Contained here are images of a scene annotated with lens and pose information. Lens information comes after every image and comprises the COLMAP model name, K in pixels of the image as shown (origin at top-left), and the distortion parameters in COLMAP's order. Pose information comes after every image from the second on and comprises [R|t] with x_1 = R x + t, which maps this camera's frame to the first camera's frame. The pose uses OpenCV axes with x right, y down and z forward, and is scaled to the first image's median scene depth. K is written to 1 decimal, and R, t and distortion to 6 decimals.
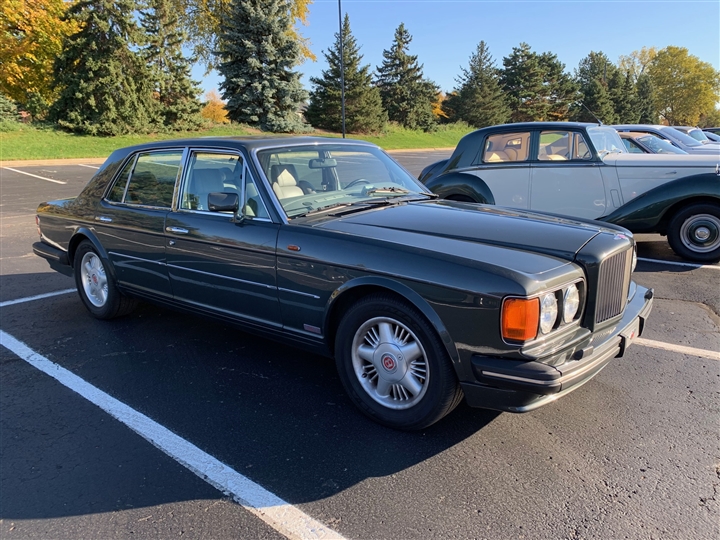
lens RADIAL K [[542.5, 0, 363.6], [0, 542.5, 270.2], [0, 0, 1]] dist [0.003170, -0.009961]
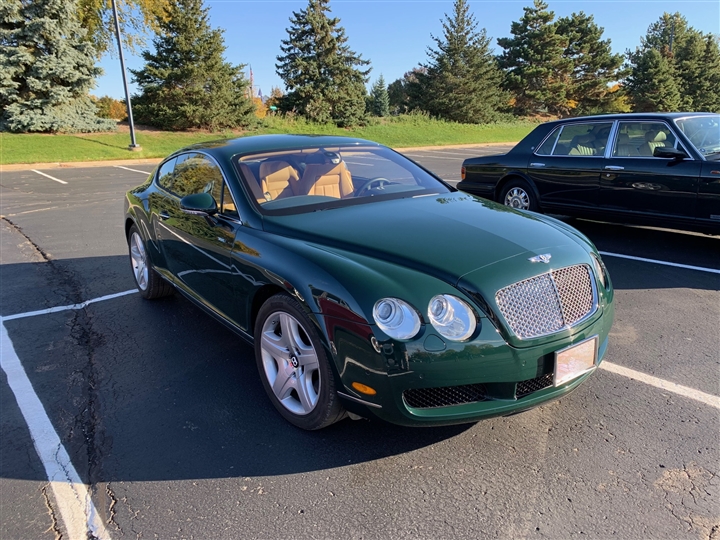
lens RADIAL K [[554.3, 0, 359.4], [0, 554.3, 265.7], [0, 0, 1]] dist [0.004156, -0.000493]
pose [[0.983275, 0.031255, -0.179425, 0.275565], [-0.031147, 0.999509, 0.003423, -0.080945], [0.179444, 0.002222, 0.983766, 0.309726]]
